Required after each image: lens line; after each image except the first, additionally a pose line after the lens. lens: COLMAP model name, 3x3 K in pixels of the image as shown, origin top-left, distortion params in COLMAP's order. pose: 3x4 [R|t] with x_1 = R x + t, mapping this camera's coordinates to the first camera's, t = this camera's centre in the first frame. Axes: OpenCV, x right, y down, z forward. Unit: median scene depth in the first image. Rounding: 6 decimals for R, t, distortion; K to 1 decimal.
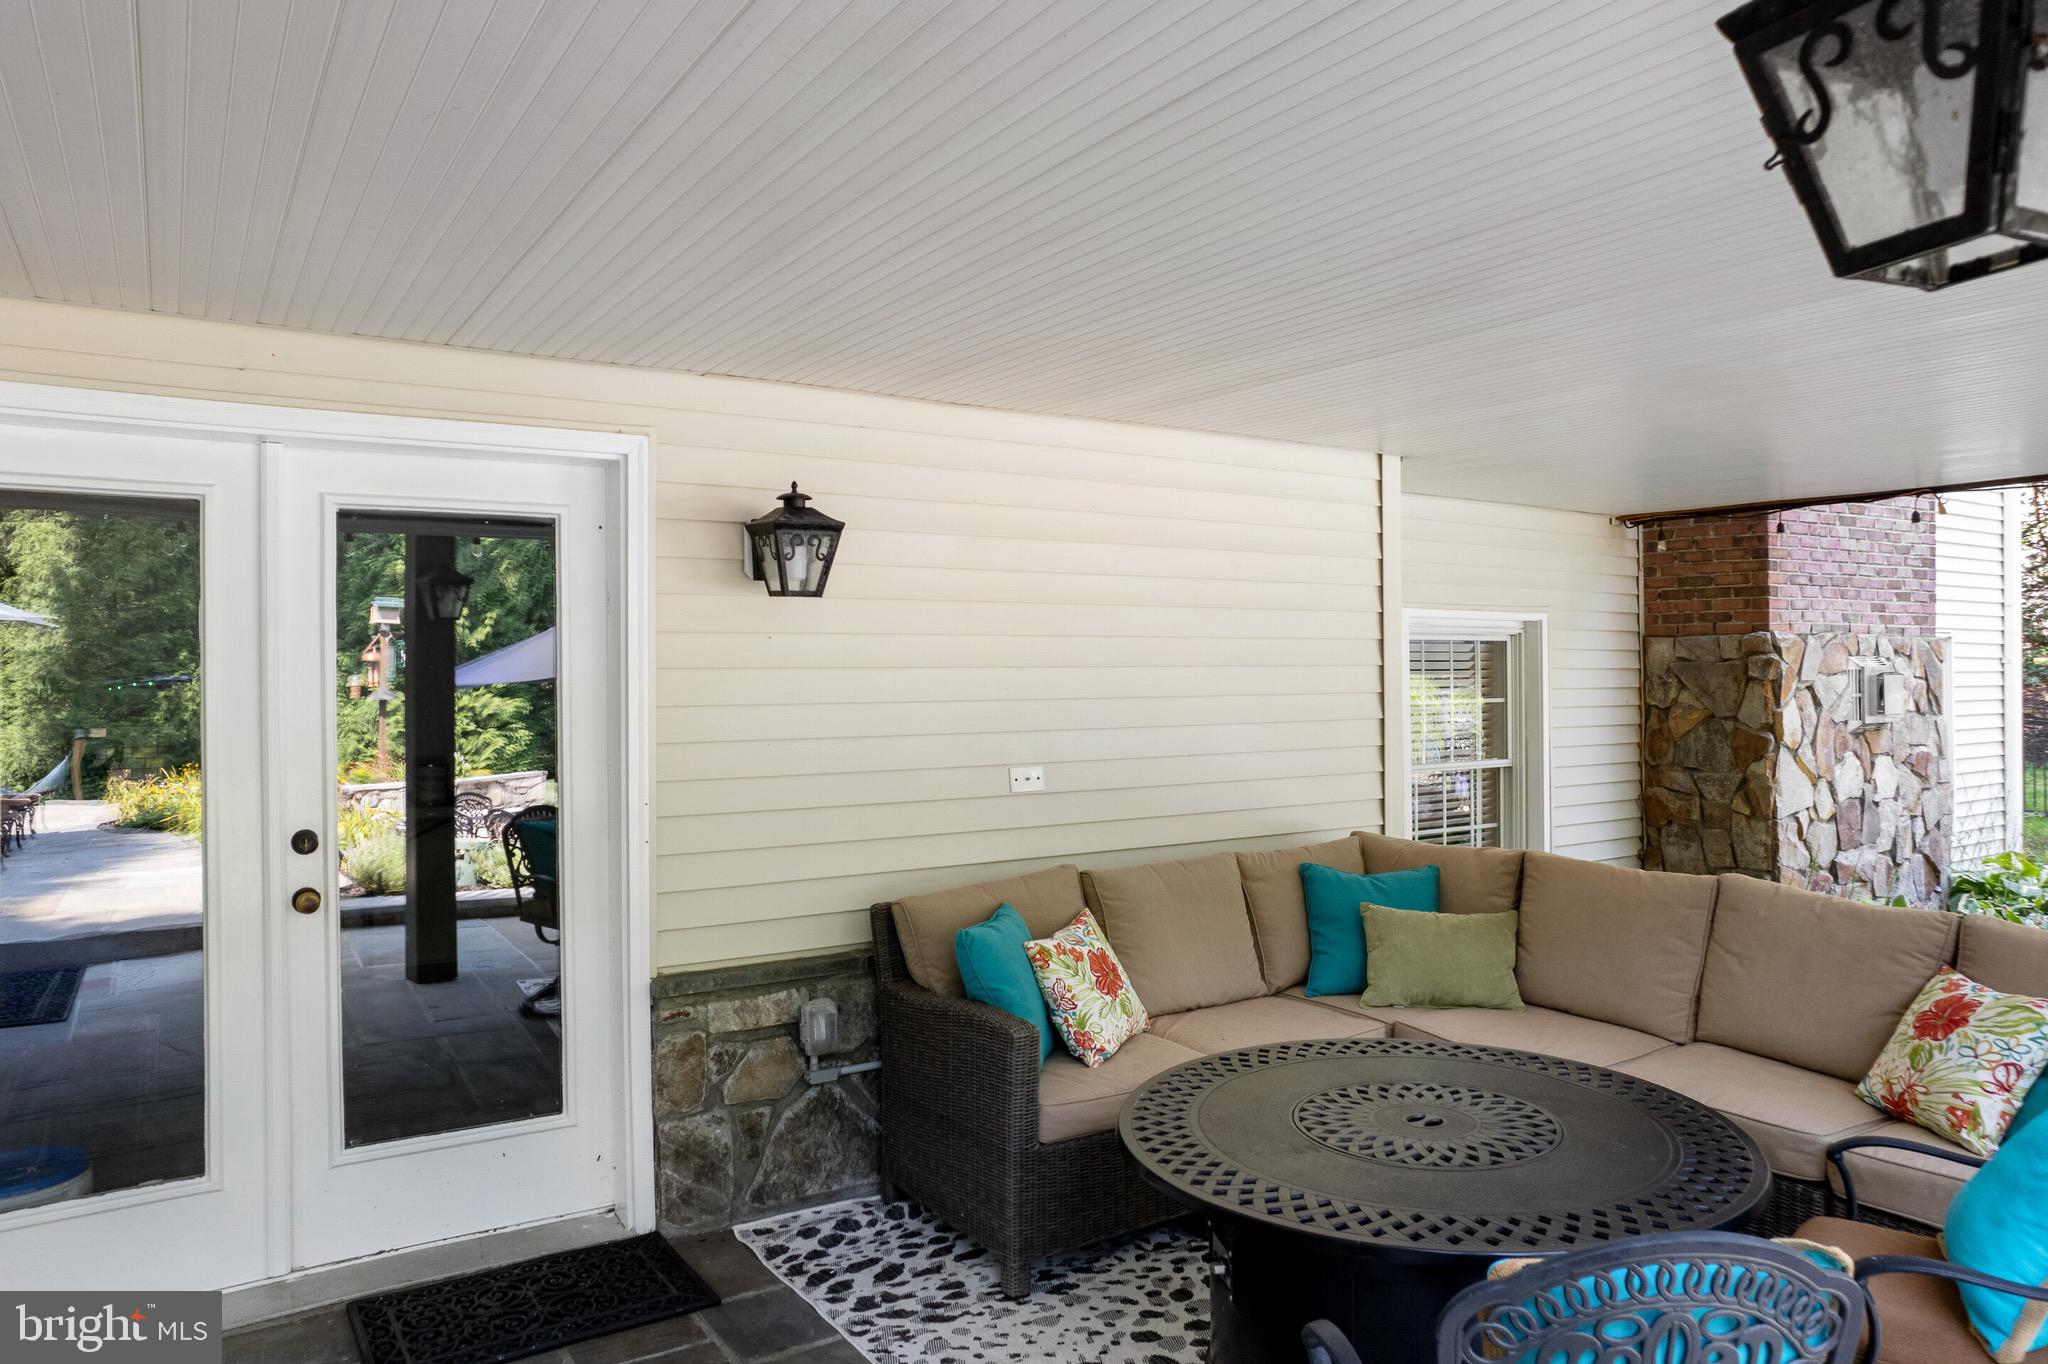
lens RADIAL K [[1322.0, 0, 1024.0], [0, 1322.0, 682.0], [0, 0, 1]] dist [-0.086200, 0.074478]
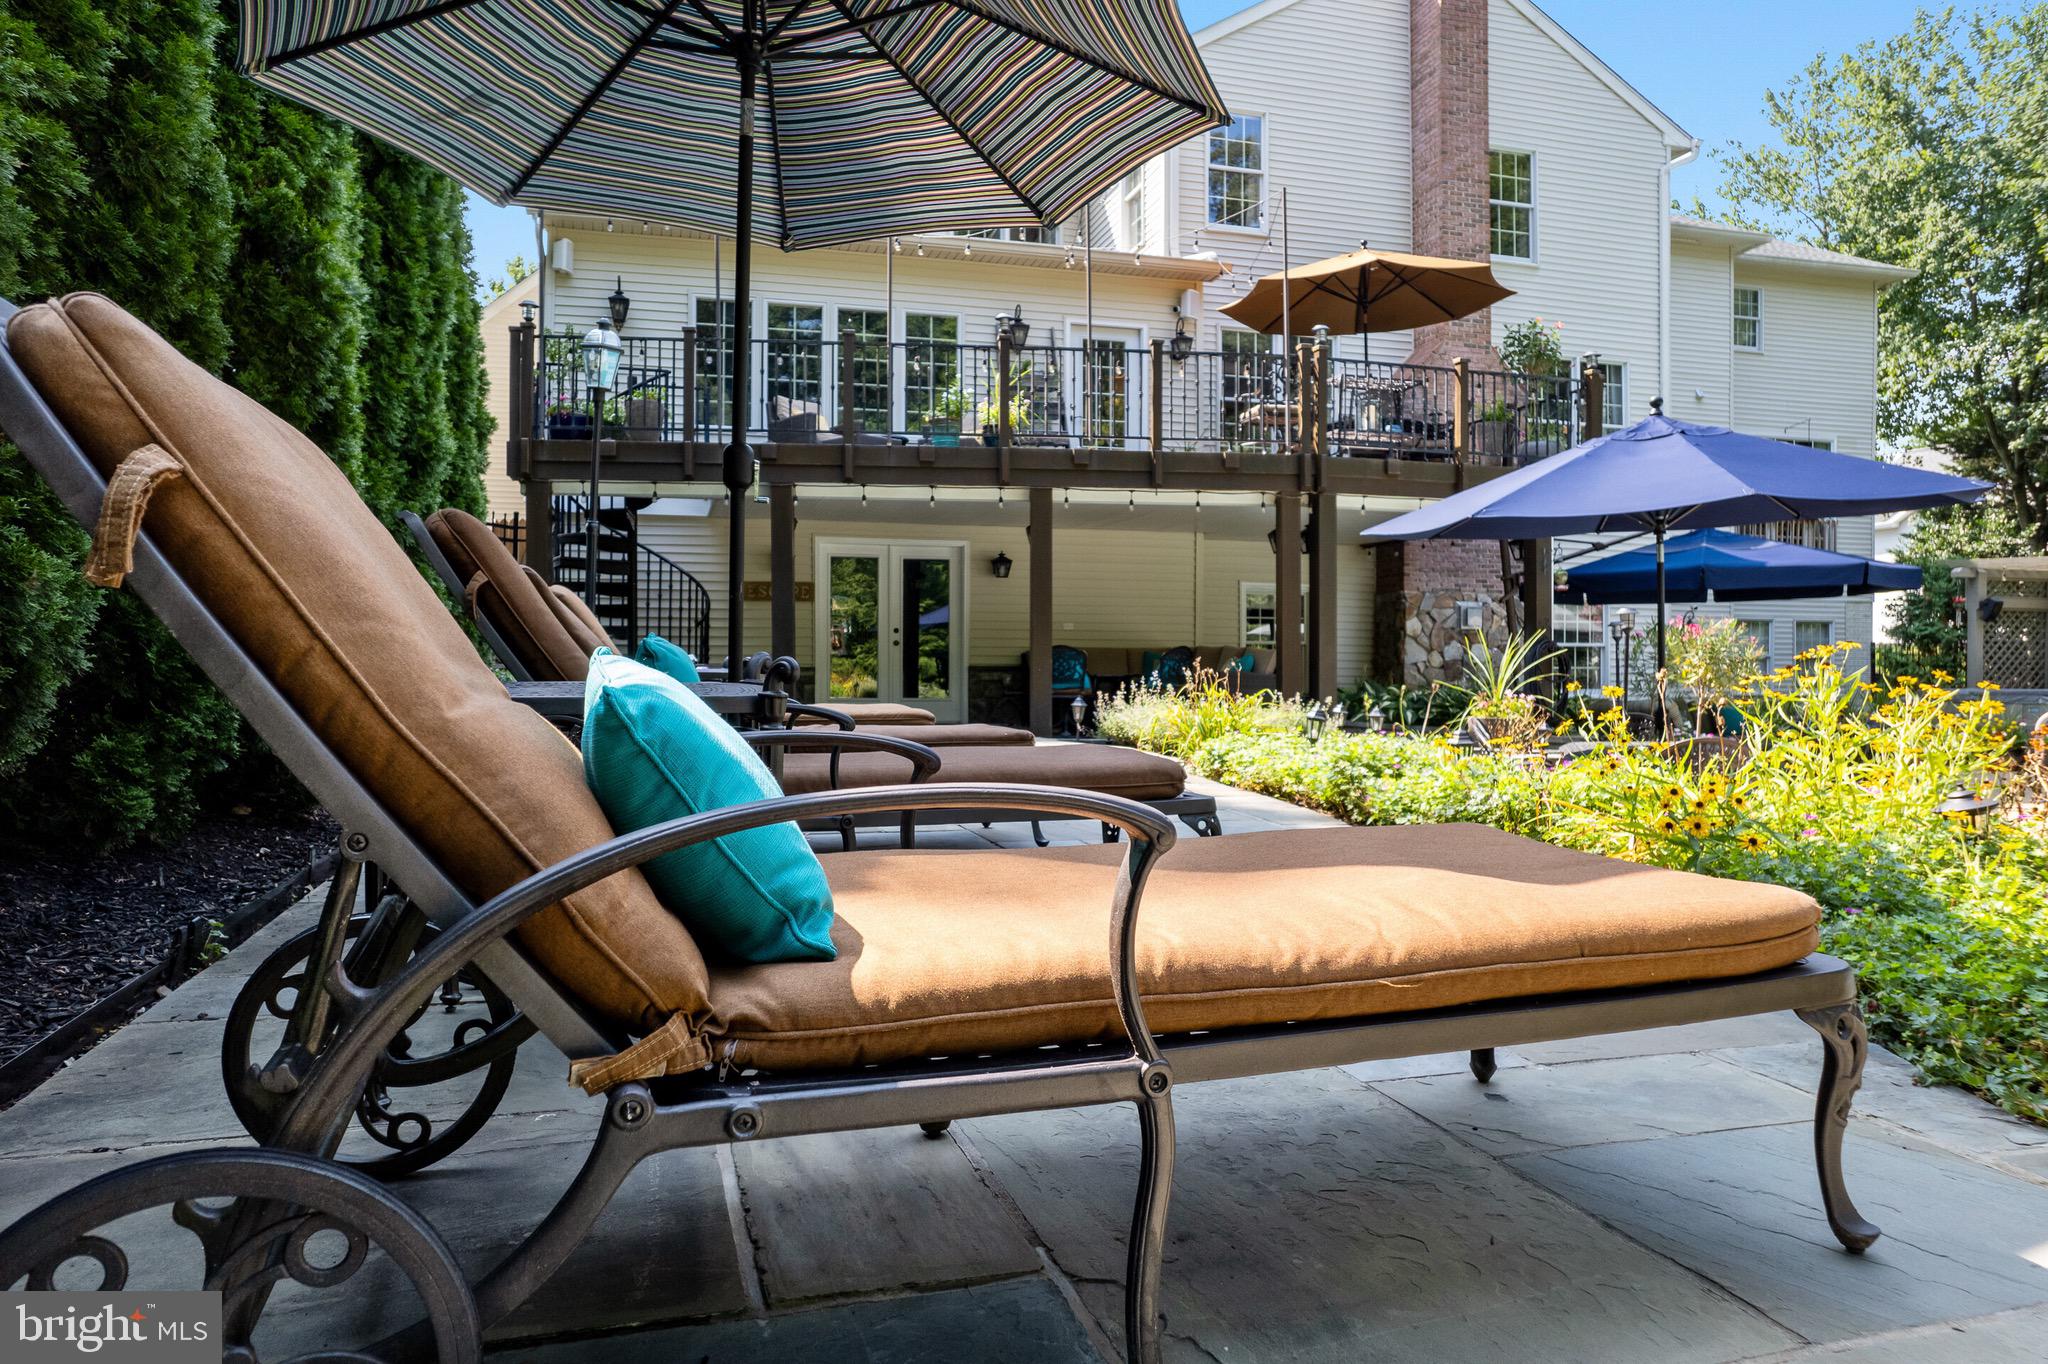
lens RADIAL K [[1322.0, 0, 1024.0], [0, 1322.0, 682.0], [0, 0, 1]] dist [-0.086200, 0.074478]
pose [[0.954422, 0.014257, -0.298119, 1.145874], [-0.013278, 0.999898, 0.005309, 0.244761], [0.298164, -0.001109, 0.954514, -2.993128]]
